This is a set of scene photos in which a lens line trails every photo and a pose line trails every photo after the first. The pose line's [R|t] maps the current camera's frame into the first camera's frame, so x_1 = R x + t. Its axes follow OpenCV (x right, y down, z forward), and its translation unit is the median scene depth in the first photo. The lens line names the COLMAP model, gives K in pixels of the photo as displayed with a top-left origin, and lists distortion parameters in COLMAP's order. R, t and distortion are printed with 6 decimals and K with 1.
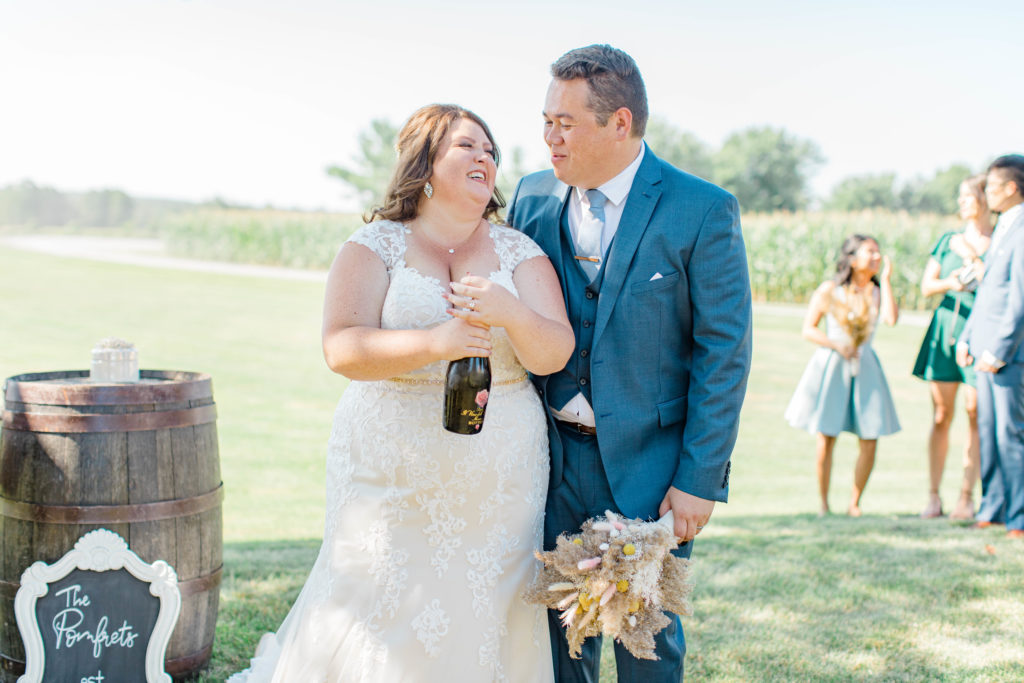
lens RADIAL K [[1454.6, 0, 512.4], [0, 1454.6, 304.9], [0, 0, 1]] dist [0.031914, -0.043542]
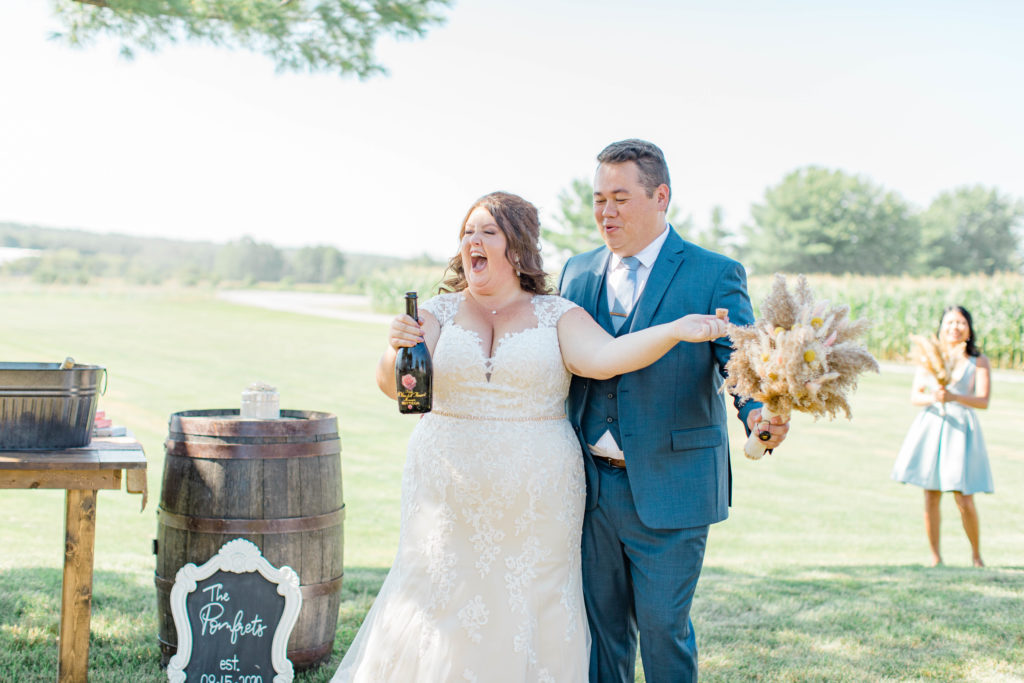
lens RADIAL K [[1482.8, 0, 511.0], [0, 1482.8, 334.6], [0, 0, 1]] dist [0.024554, -0.016093]
pose [[0.988228, 0.013974, -0.152352, 0.123533], [-0.016938, 0.999691, -0.018172, 0.002719], [0.152051, 0.020539, 0.988159, -0.184697]]
